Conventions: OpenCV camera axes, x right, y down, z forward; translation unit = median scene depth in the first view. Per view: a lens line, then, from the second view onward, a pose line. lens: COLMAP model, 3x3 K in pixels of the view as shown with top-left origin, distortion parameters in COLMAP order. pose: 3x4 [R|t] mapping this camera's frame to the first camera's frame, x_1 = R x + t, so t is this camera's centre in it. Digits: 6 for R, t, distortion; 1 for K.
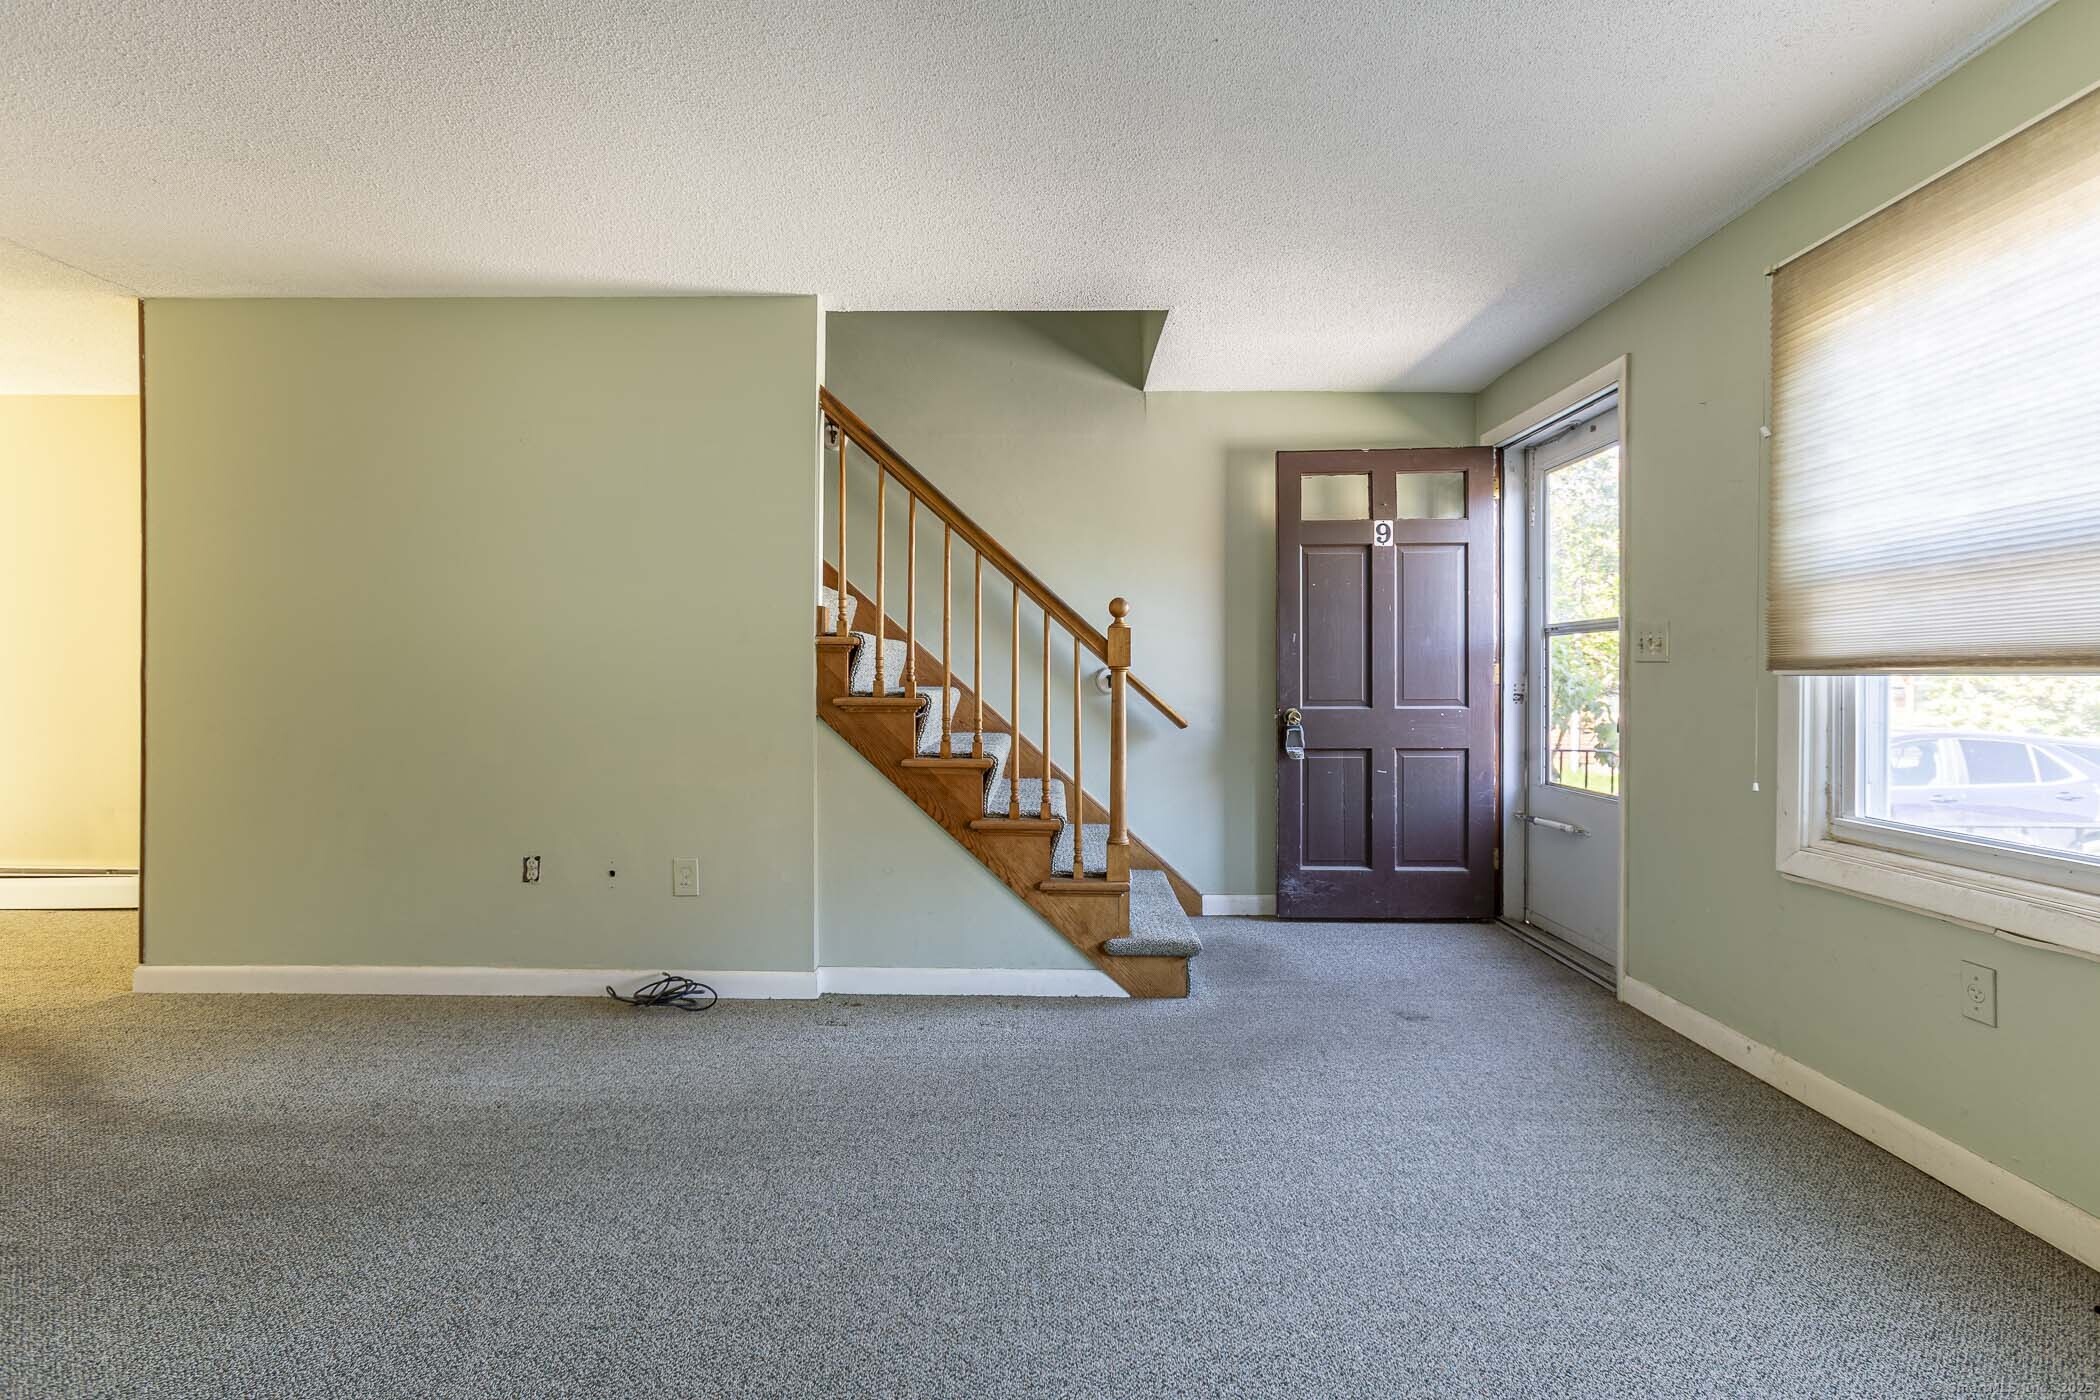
lens RADIAL K [[934.1, 0, 1050.0], [0, 934.1, 700.0], [0, 0, 1]] dist [-0.004565, 0.000011]
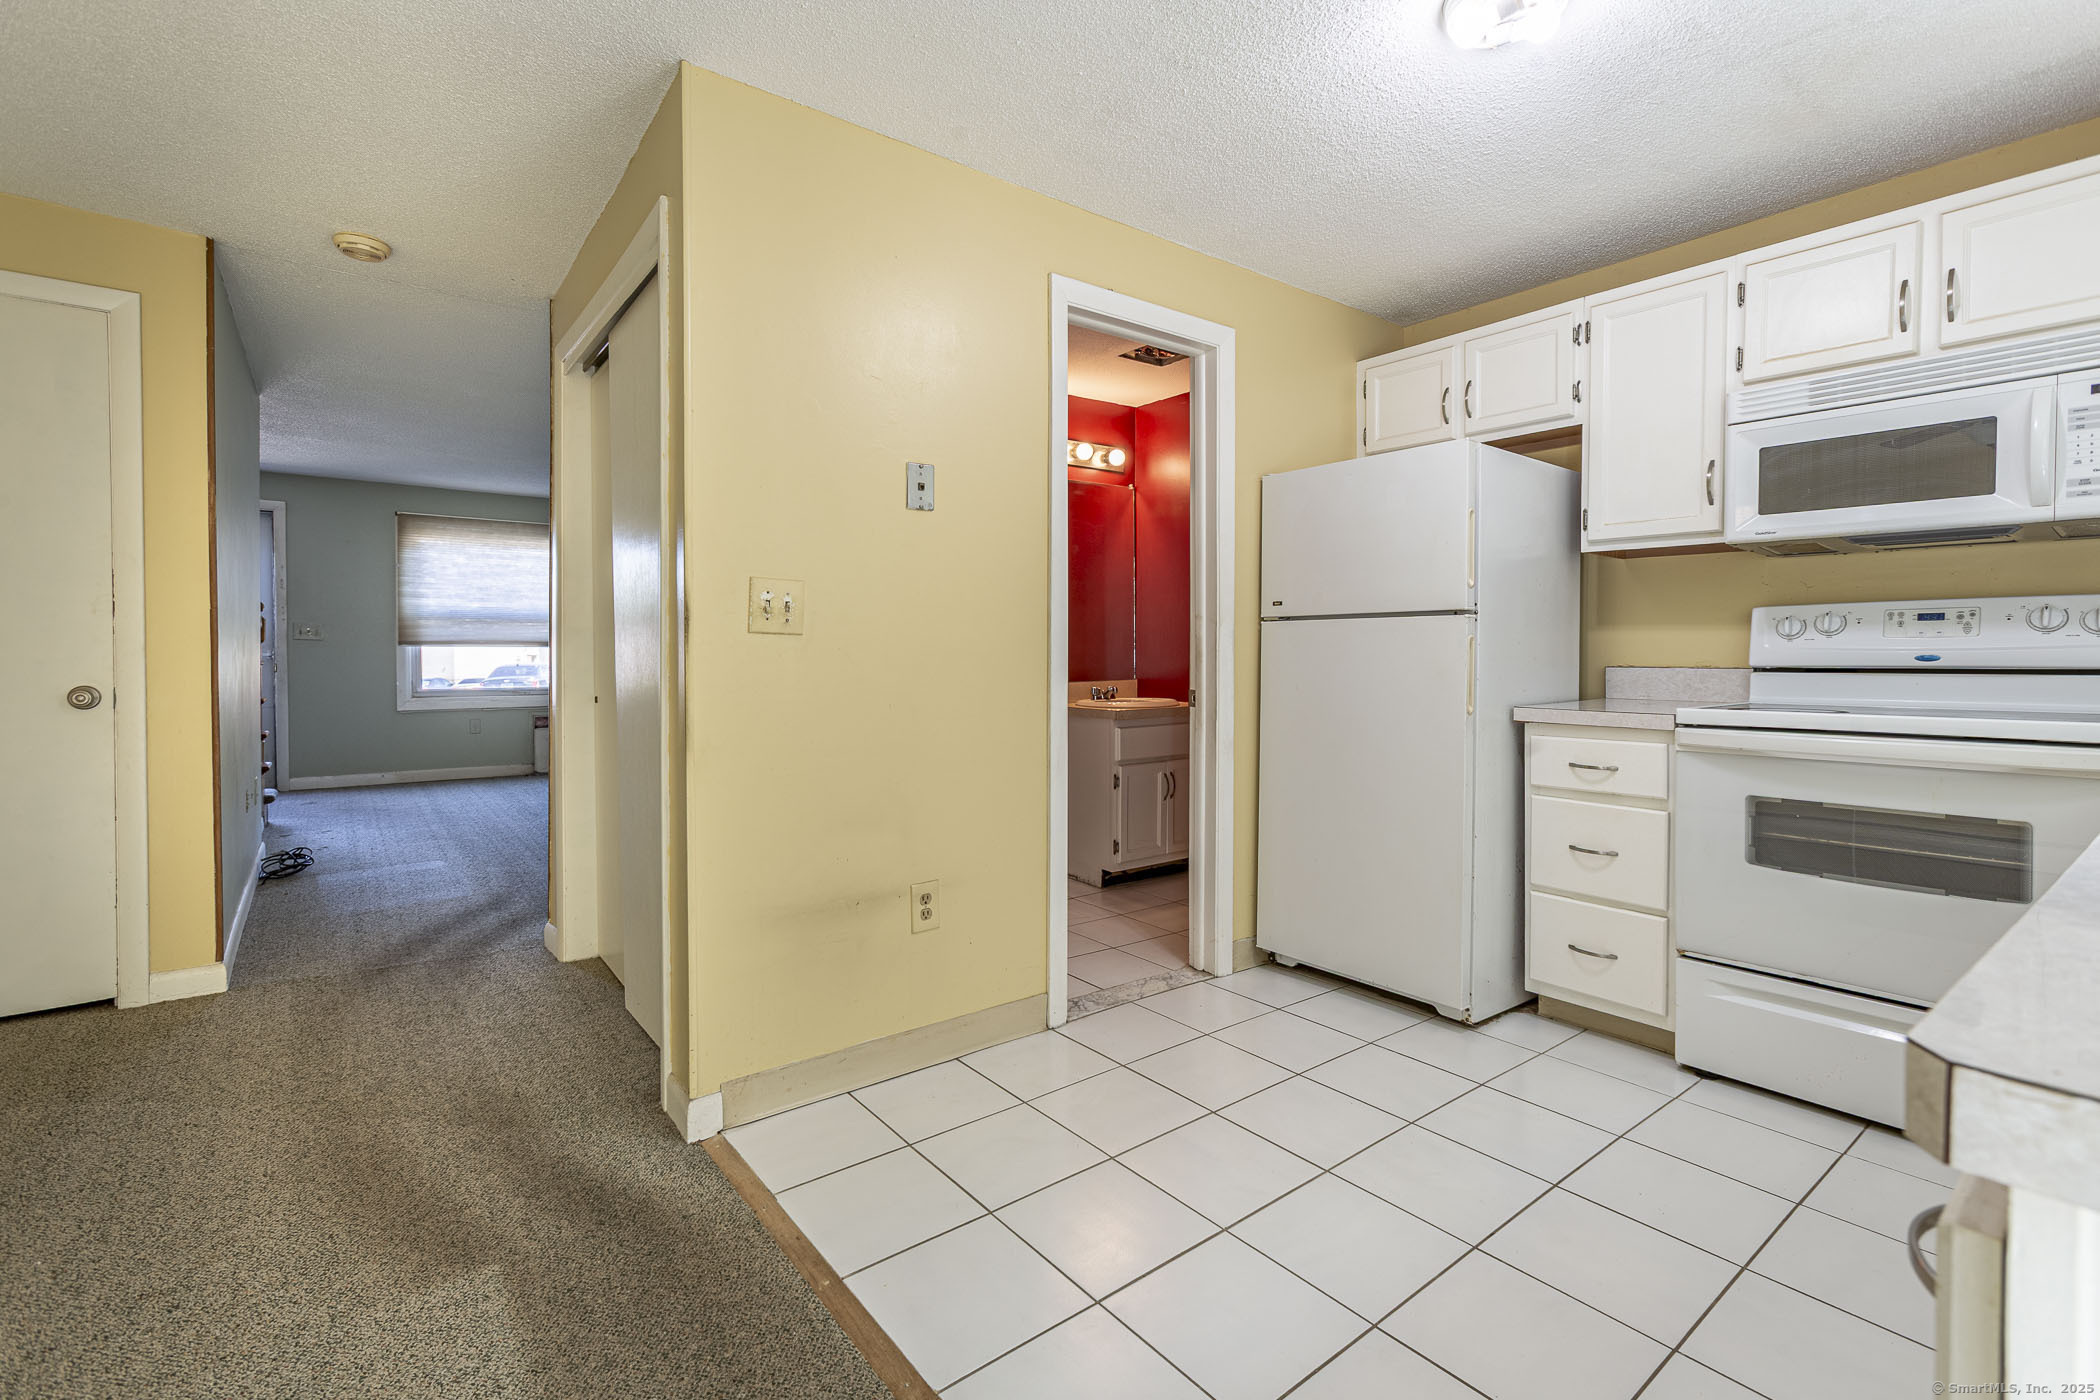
lens RADIAL K [[936.3, 0, 1049.4], [0, 936.3, 662.0], [0, 0, 1]] dist [-0.001146, 0.011778]
pose [[-0.613629, -0.012156, 0.789501, -3.012236], [0.015525, 0.999502, 0.027456, -0.026083], [-0.789442, 0.029105, -0.613135, 1.235686]]
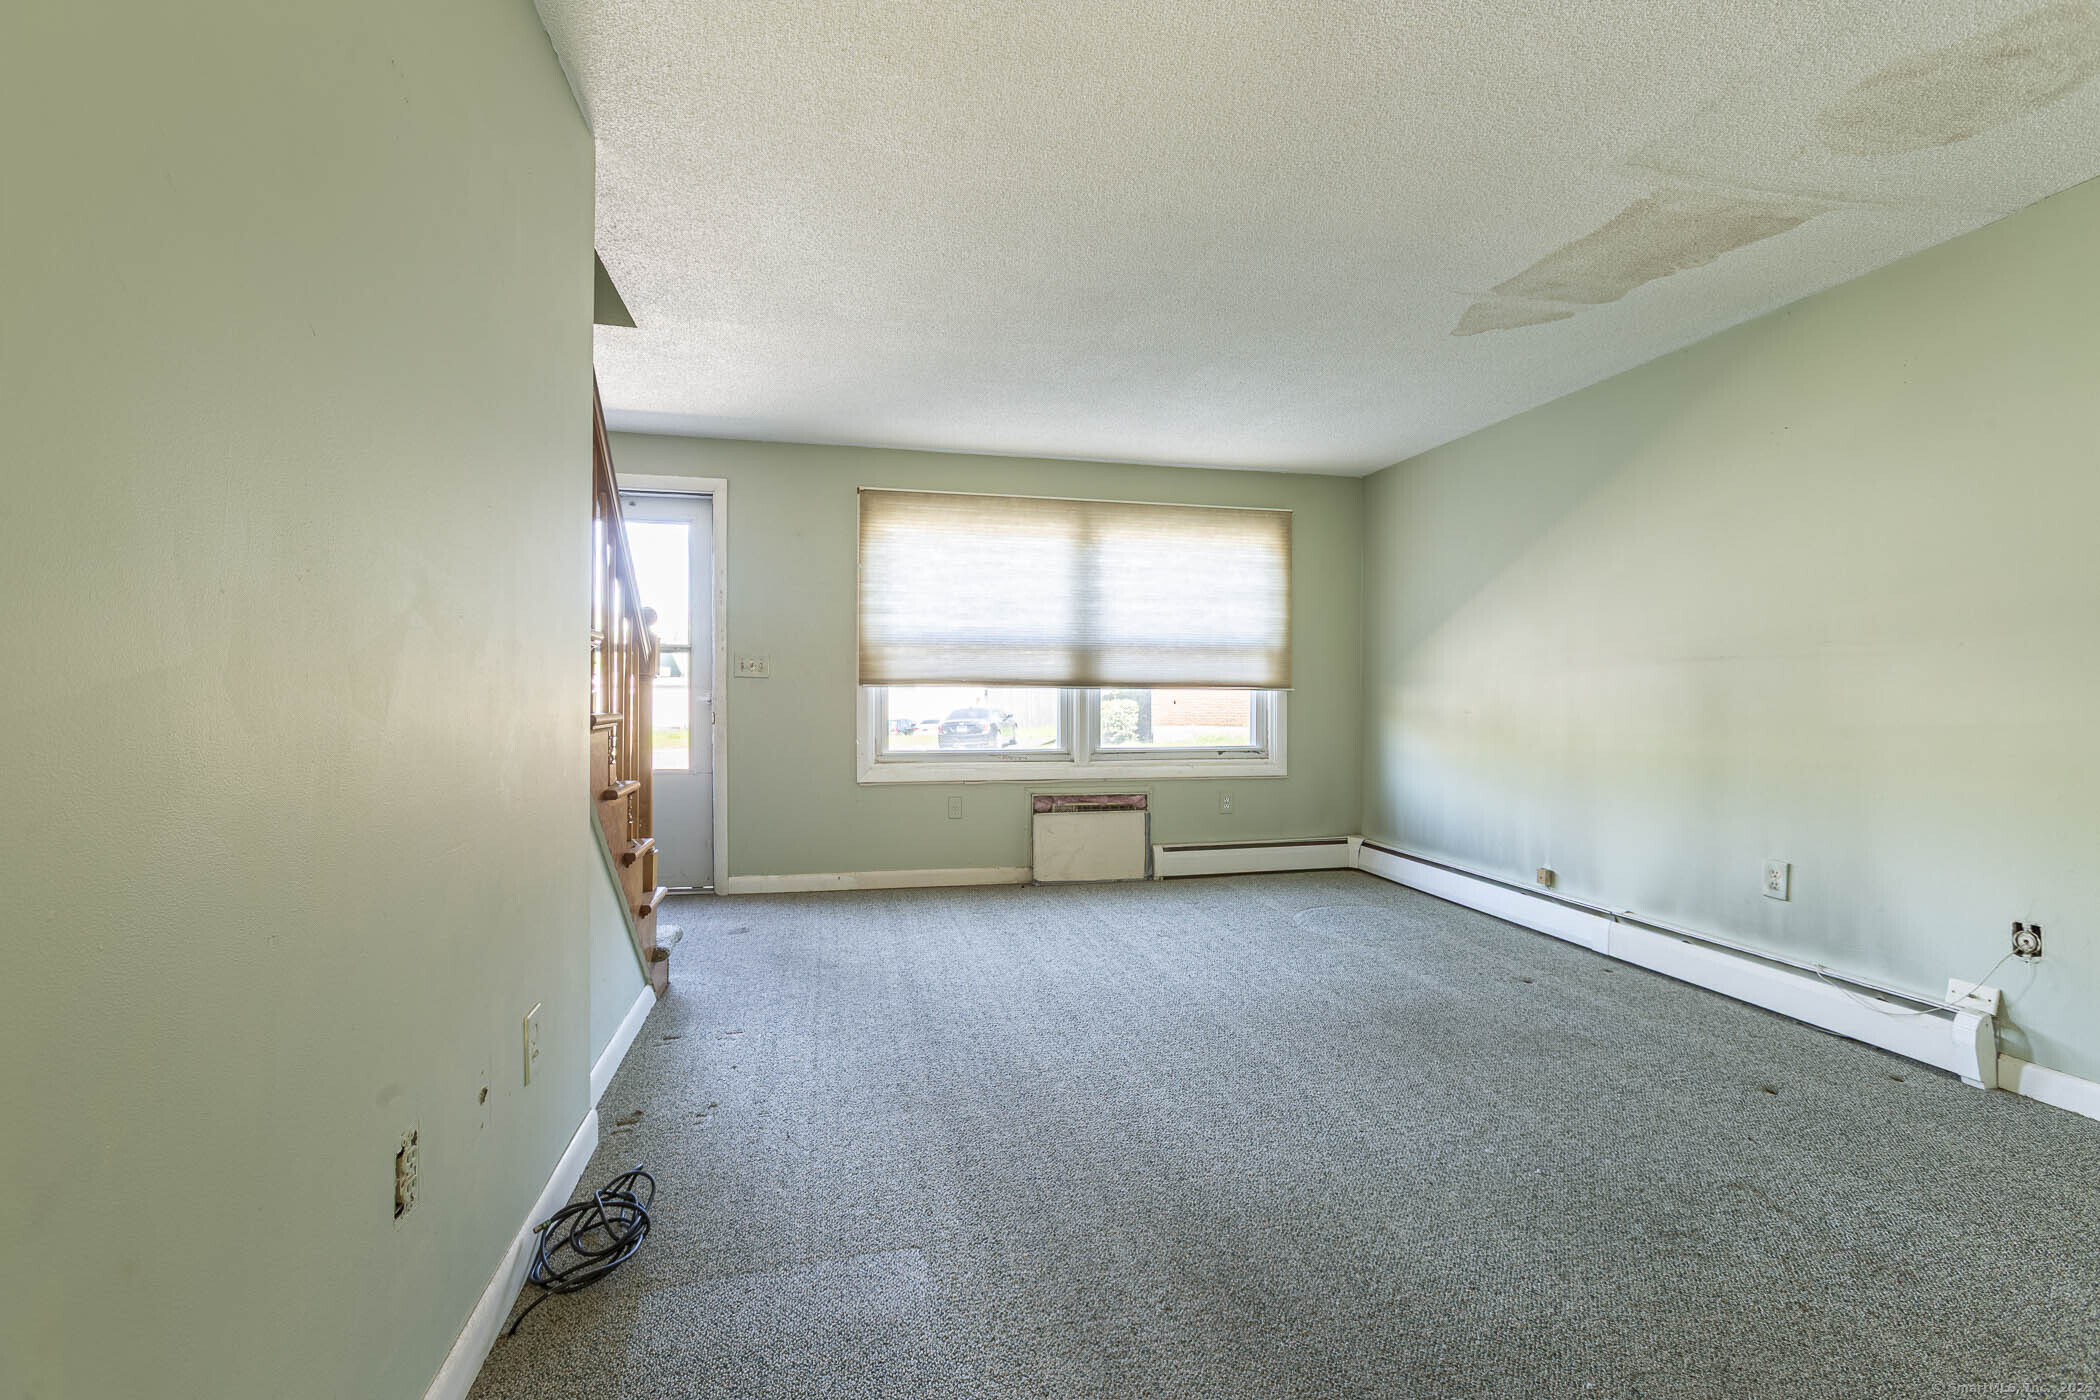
lens RADIAL K [[934.1, 0, 1050.0], [0, 934.1, 700.0], [0, 0, 1]] dist [-0.004565, 0.000011]
pose [[-0.235778, -0.009673, 0.971759, -1.338466], [0.018987, 0.999714, 0.014558, -0.019615], [-0.971621, 0.021883, -0.235527, 1.106819]]
